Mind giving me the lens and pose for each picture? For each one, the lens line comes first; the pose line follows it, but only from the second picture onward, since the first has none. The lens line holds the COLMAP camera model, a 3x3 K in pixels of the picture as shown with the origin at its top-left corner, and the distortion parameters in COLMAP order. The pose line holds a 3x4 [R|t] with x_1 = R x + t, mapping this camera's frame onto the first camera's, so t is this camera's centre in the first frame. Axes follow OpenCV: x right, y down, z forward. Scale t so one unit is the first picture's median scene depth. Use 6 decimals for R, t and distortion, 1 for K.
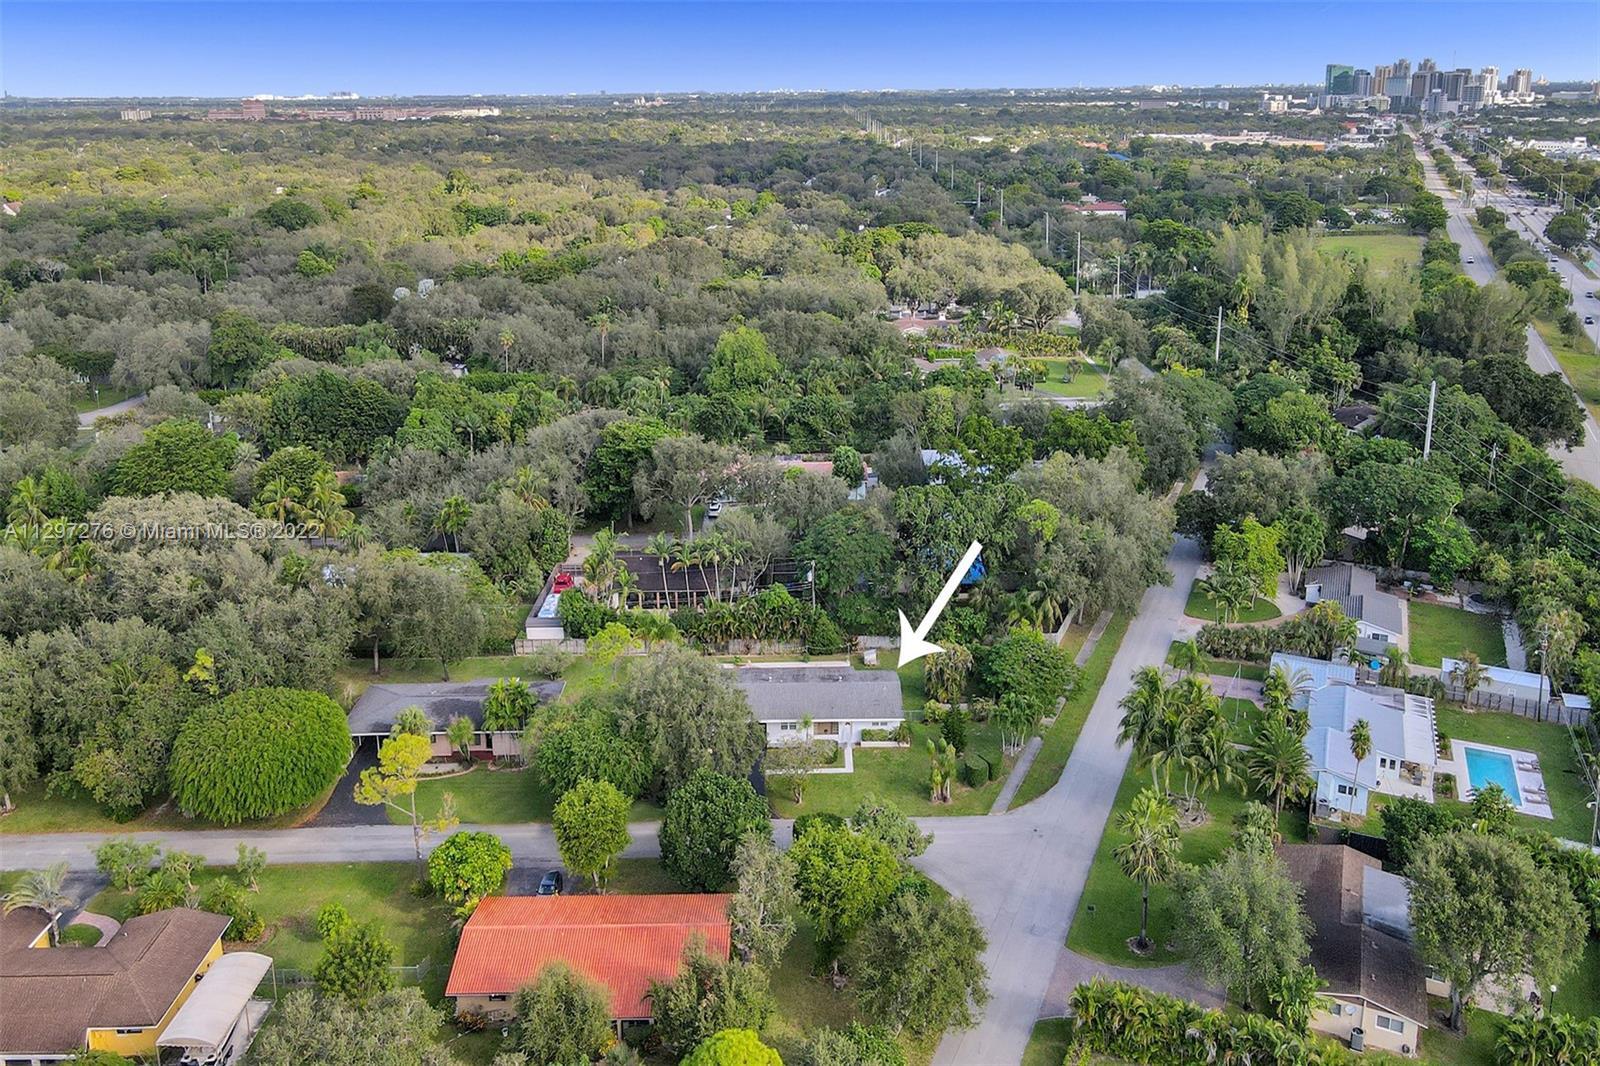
lens RADIAL K [[1135.2, 0, 803.5], [0, 1135.2, 503.1], [0, 0, 1]] dist [-0.006393, -0.001050]
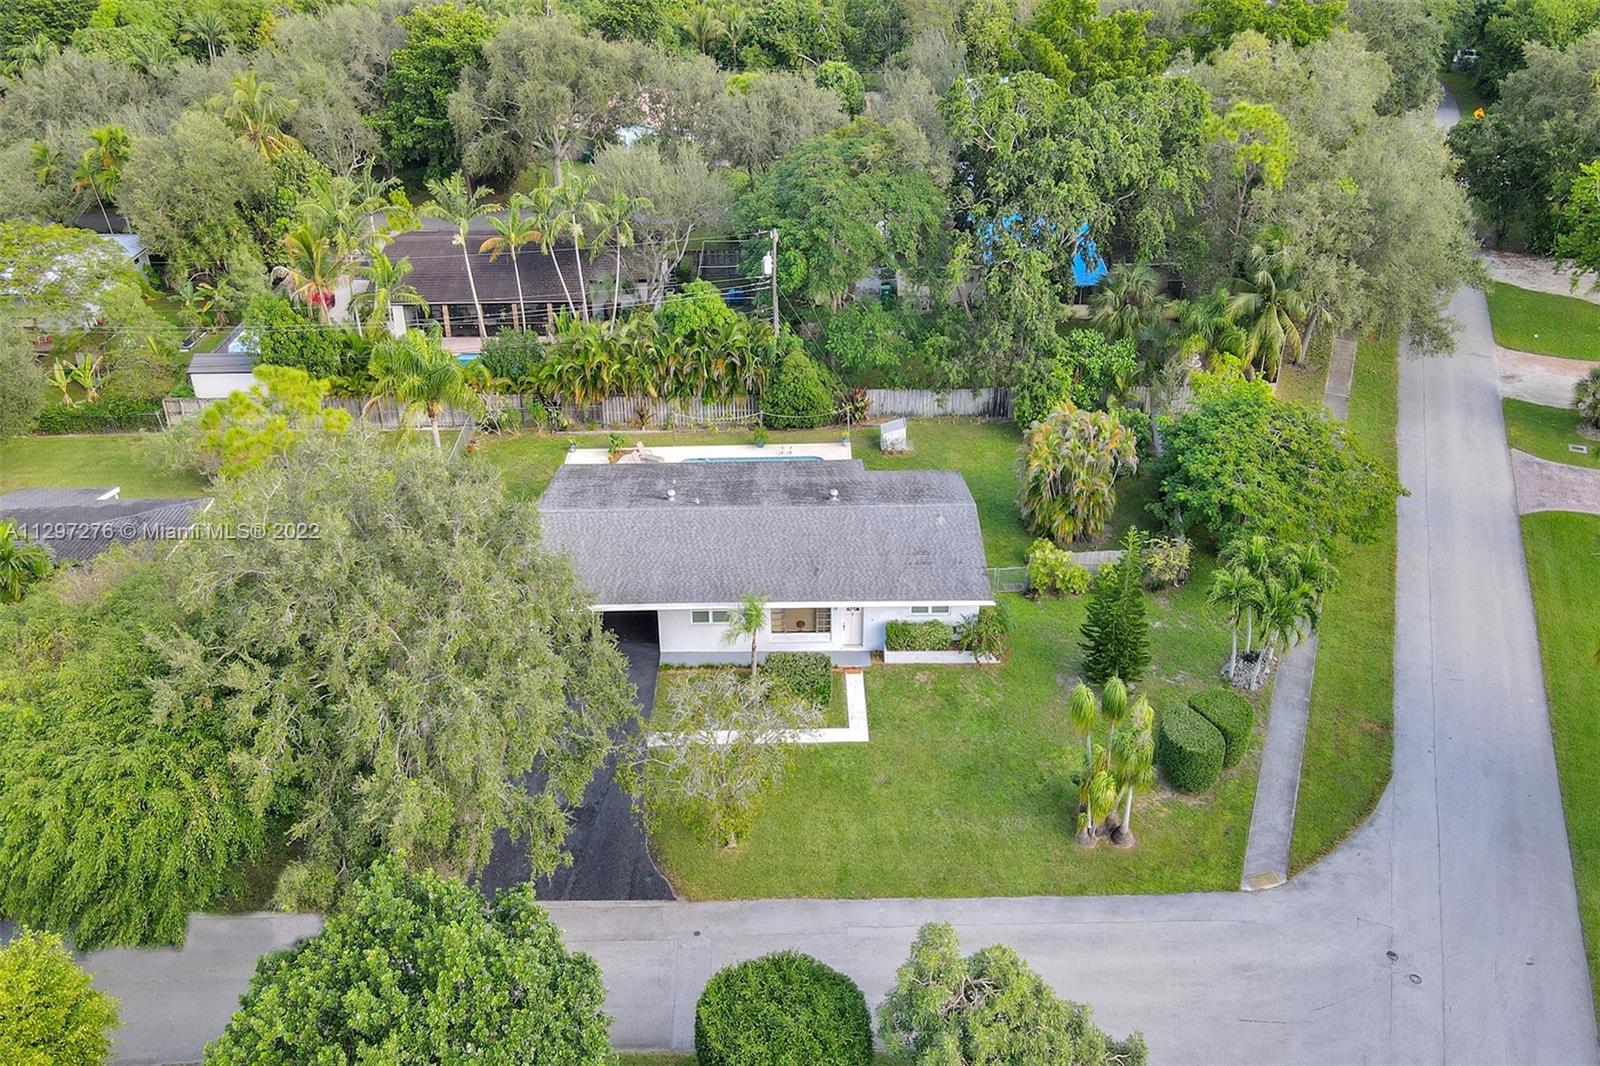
lens RADIAL K [[1136.5, 0, 767.5], [0, 1136.5, 497.0], [0, 0, 1]] dist [-0.000702, 0.000858]
pose [[0.999956, -0.000703, -0.009343, 0.009921], [0.002789, 0.974293, 0.225266, 0.052549], [0.008945, -0.225282, 0.974252, 0.520425]]
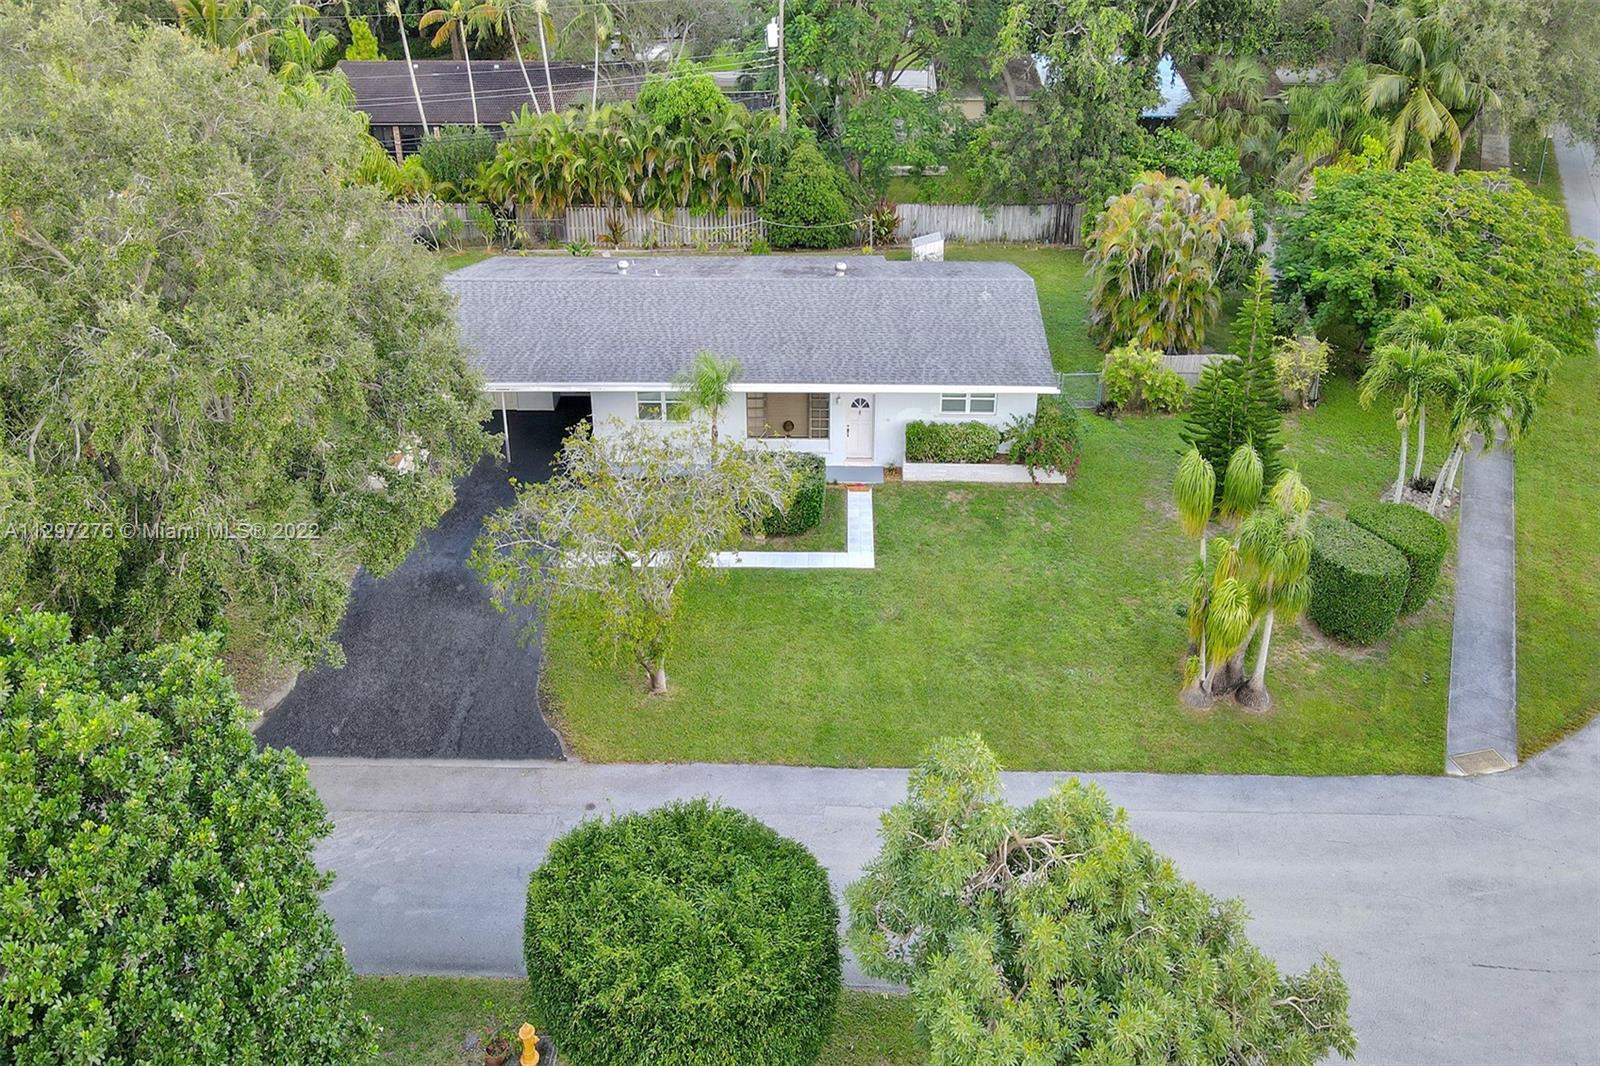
lens RADIAL K [[1149.5, 0, 762.8], [0, 1149.5, 475.0], [0, 0, 1]] dist [-0.003299, 0.002260]
pose [[0.998381, 0.018250, -0.053865, 0.025775], [-0.006832, 0.978742, 0.204981, 0.129979], [0.056461, -0.204281, 0.977283, 0.601579]]
